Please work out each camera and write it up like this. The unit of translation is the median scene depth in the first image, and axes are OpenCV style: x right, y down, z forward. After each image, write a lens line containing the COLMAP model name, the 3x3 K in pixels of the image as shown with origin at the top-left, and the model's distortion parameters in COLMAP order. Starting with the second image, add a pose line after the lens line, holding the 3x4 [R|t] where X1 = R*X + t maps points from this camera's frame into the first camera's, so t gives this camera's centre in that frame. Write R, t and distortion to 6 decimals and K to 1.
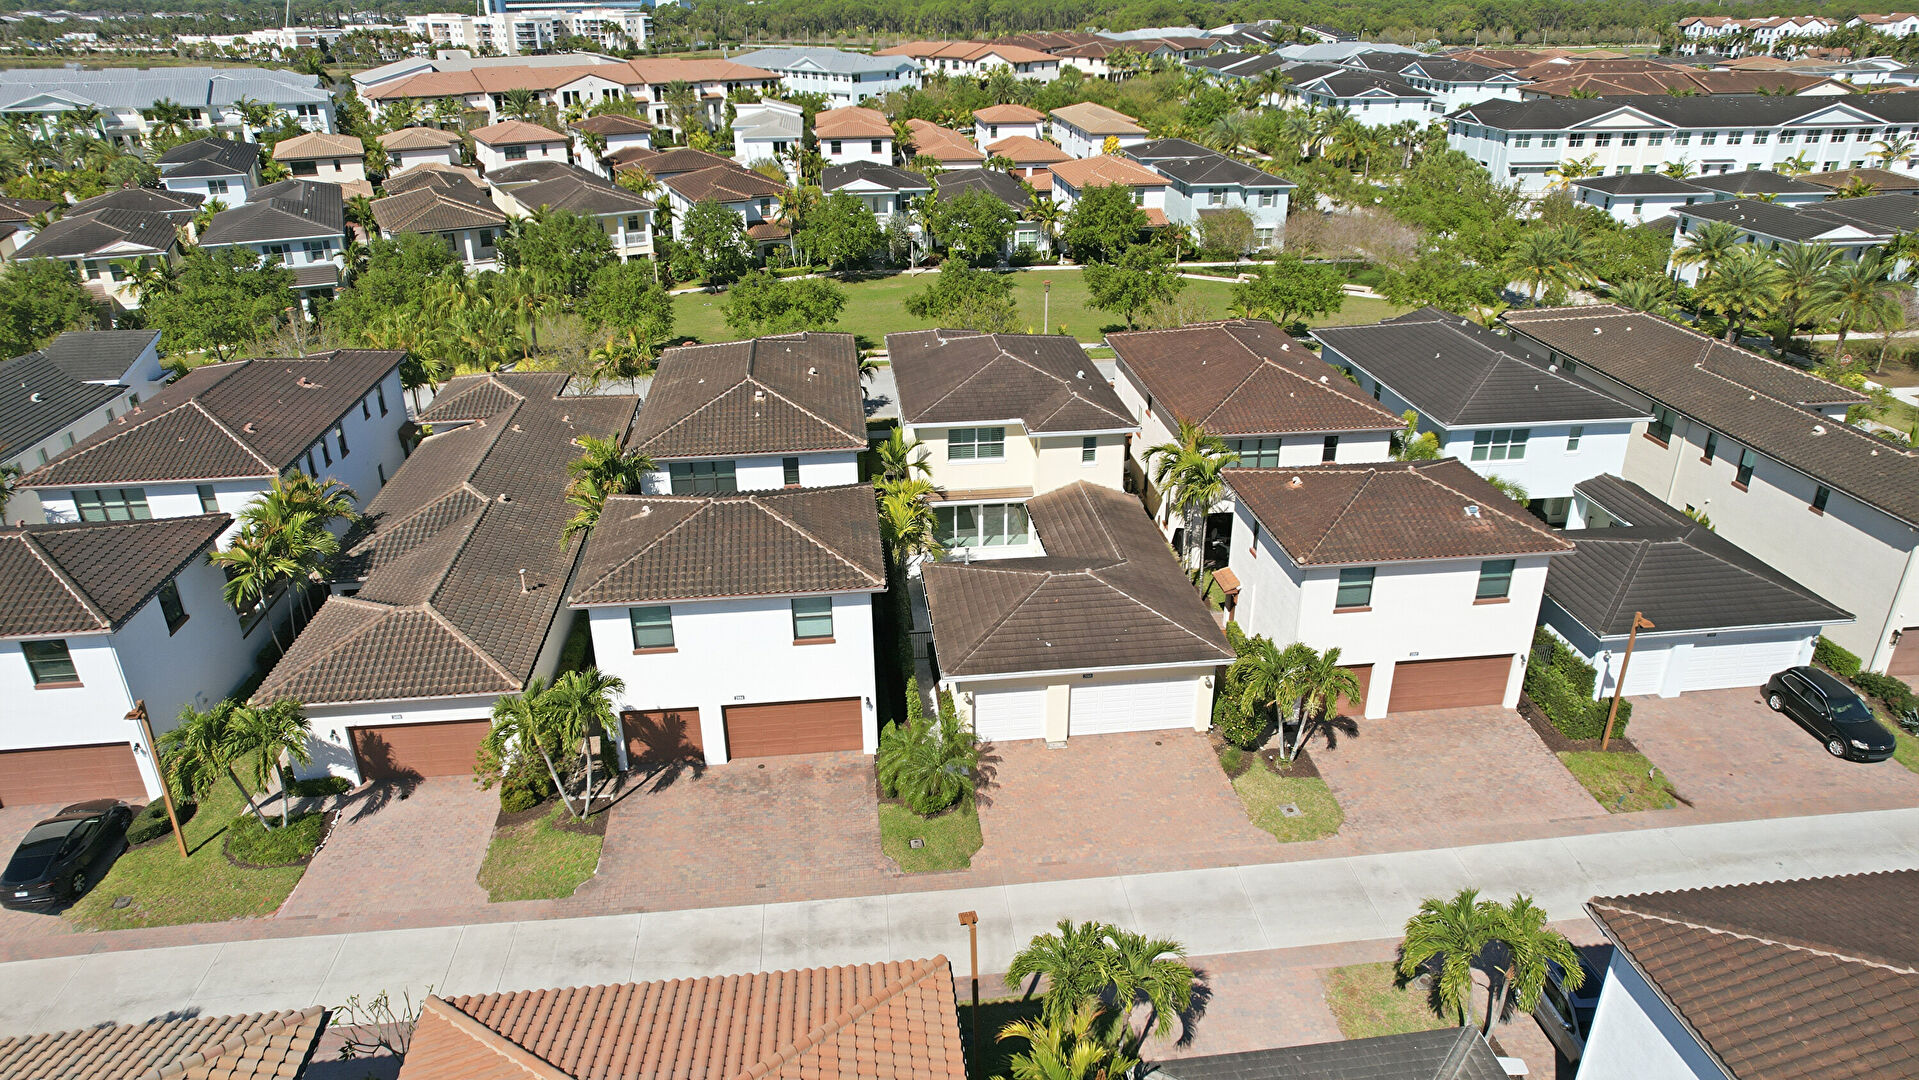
lens RADIAL K [[1221.8, 0, 970.8], [0, 1221.8, 542.3], [0, 0, 1]] dist [-0.077070, 0.071523]
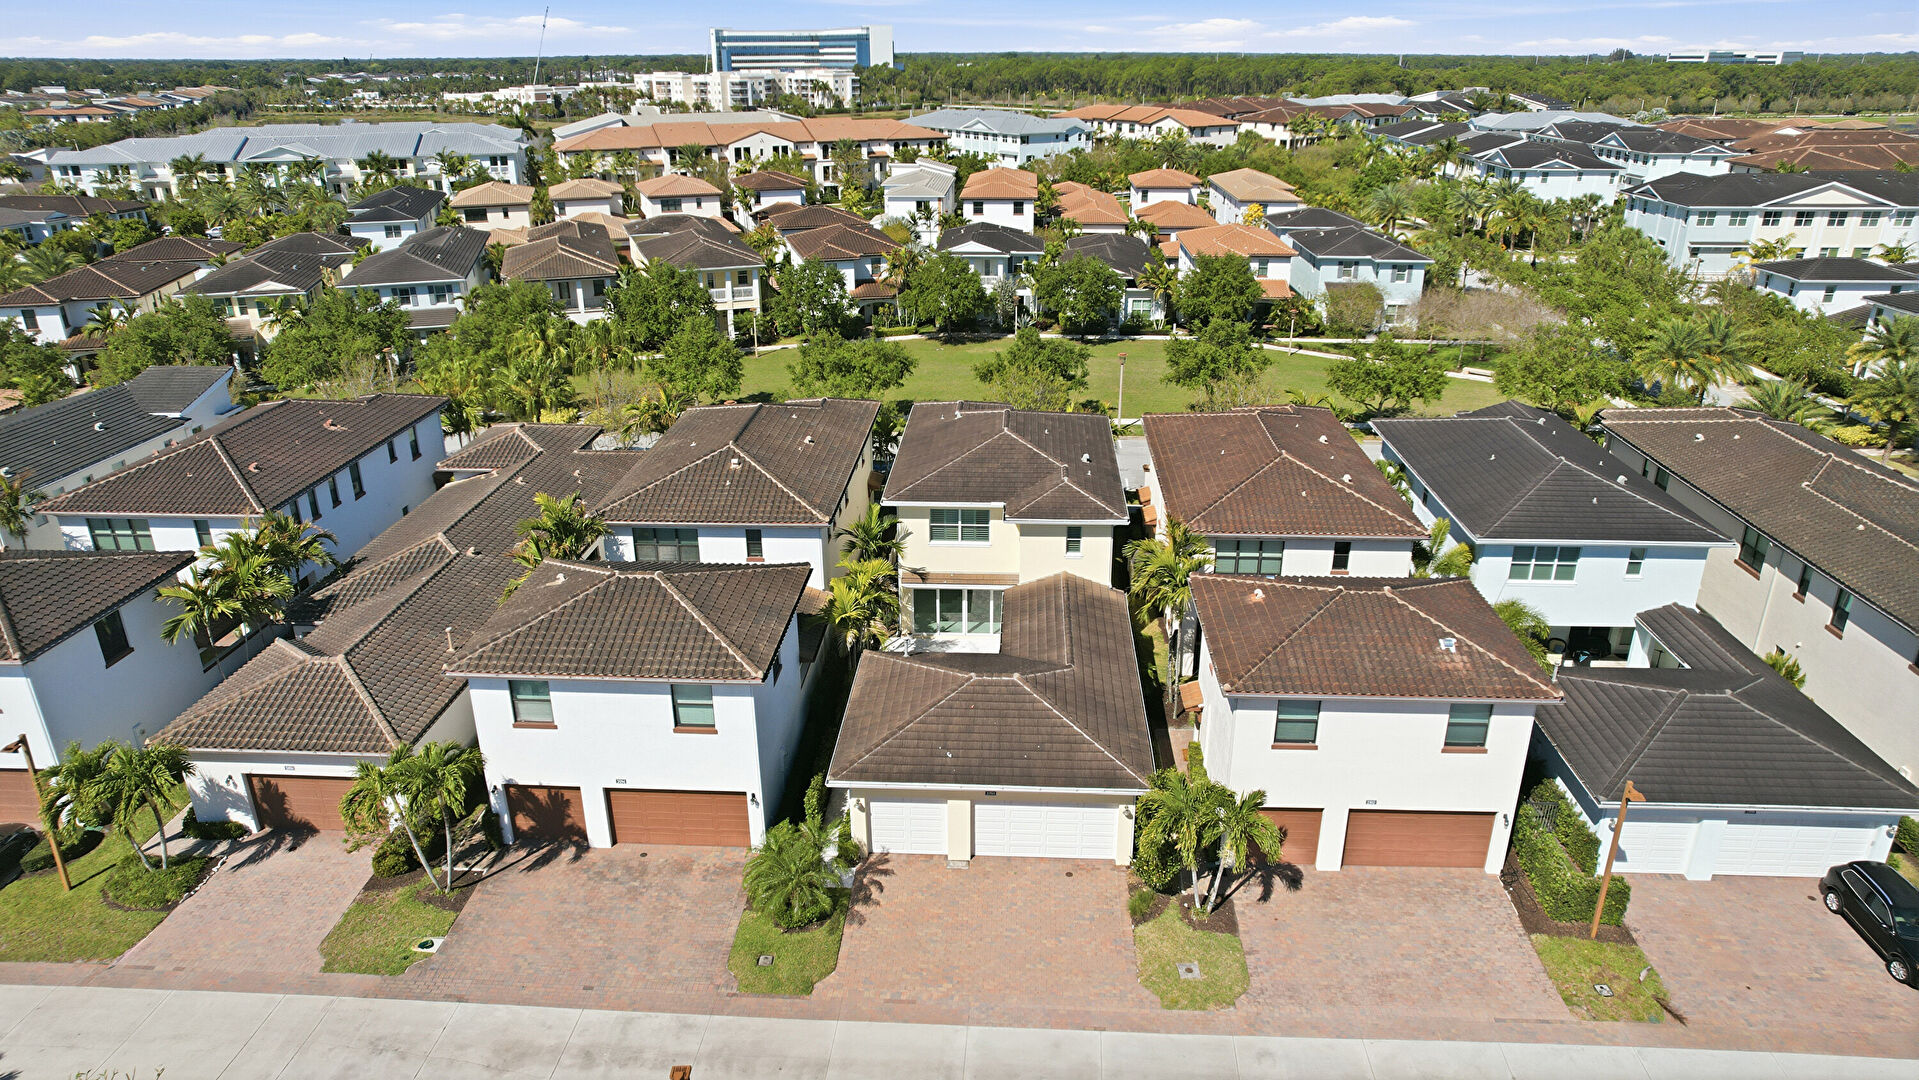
lens RADIAL K [[1221.8, 0, 970.8], [0, 1221.8, 542.3], [0, 0, 1]] dist [-0.077070, 0.071523]
pose [[0.985818, 0.064599, -0.154886, 0.163121], [-0.071508, 0.996660, -0.039450, -0.031625], [0.151820, 0.049966, 0.987144, 0.067211]]
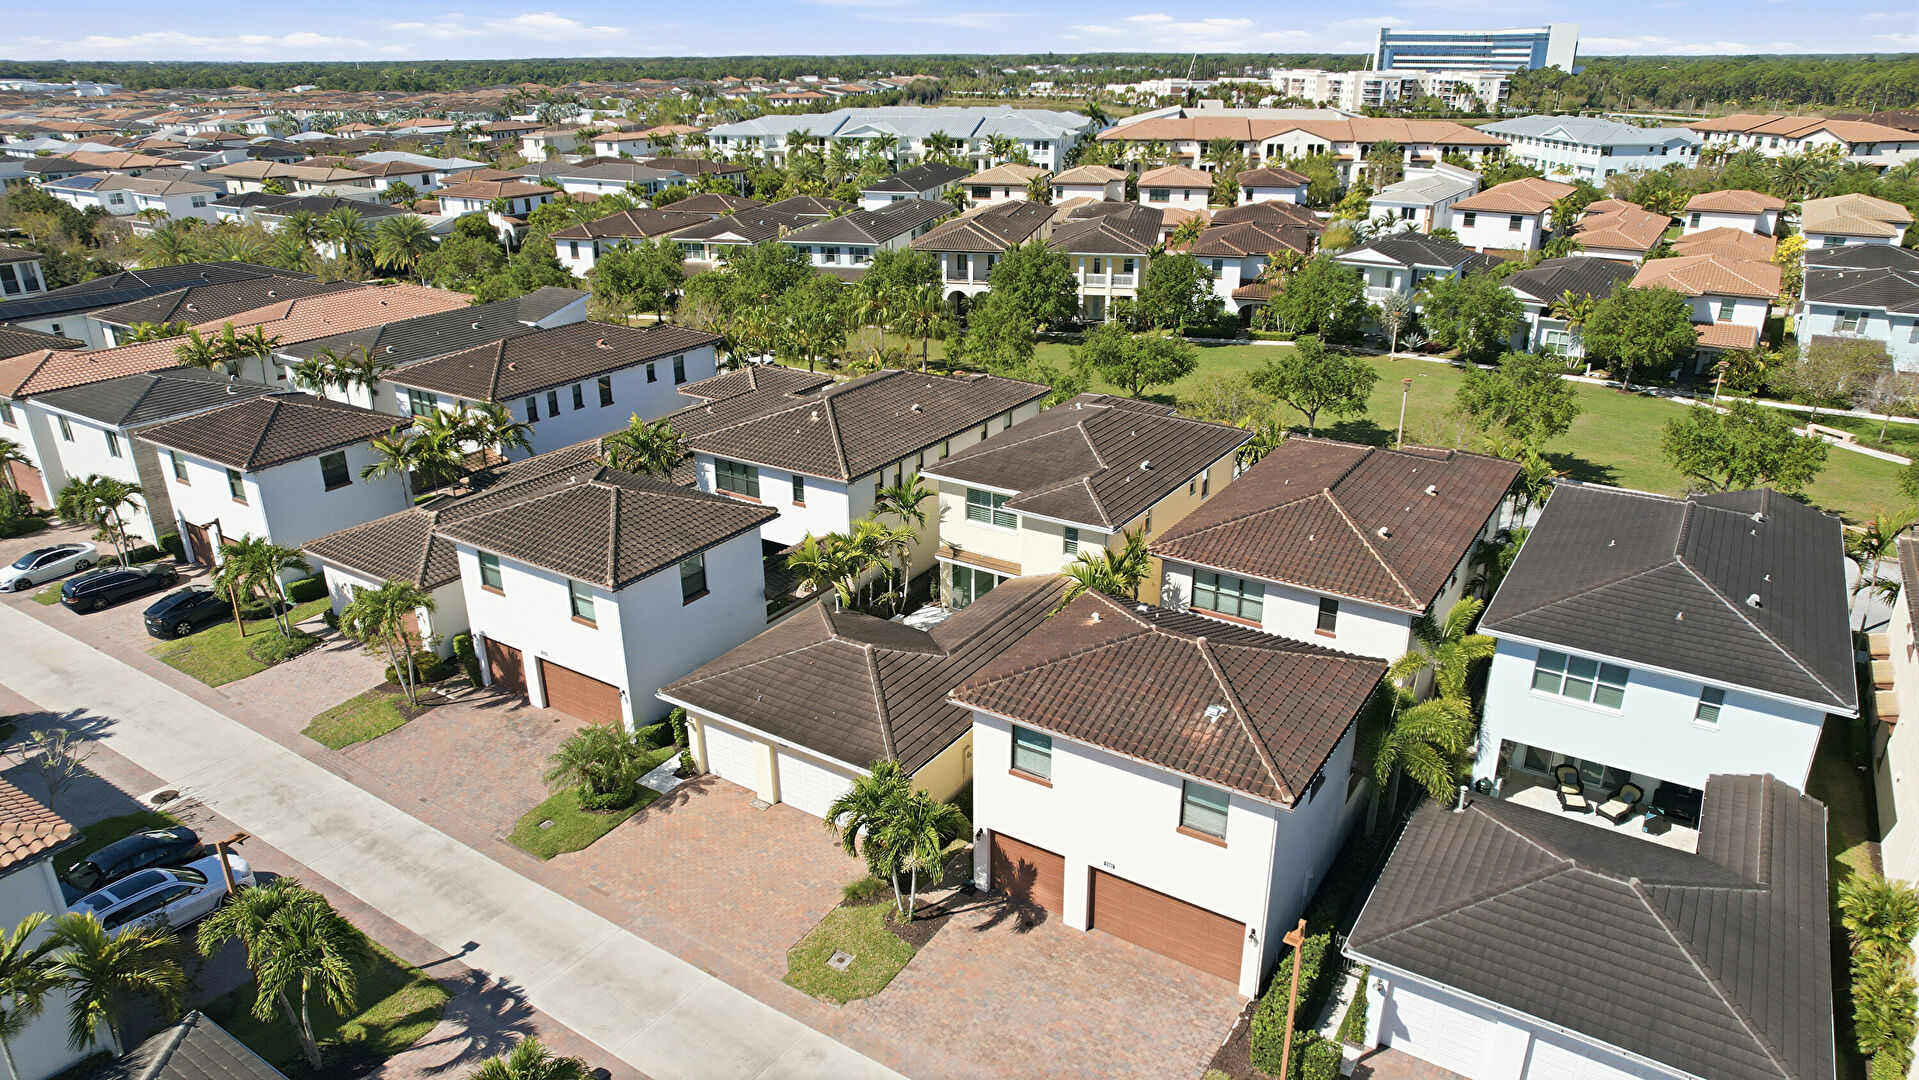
lens RADIAL K [[1221.8, 0, 970.8], [0, 1221.8, 542.3], [0, 0, 1]] dist [-0.077070, 0.071523]
pose [[0.770098, 0.239955, -0.591076, 0.567174], [-0.265343, 0.963091, 0.045271, -0.096017], [0.580122, 0.121975, 0.805345, 0.233074]]
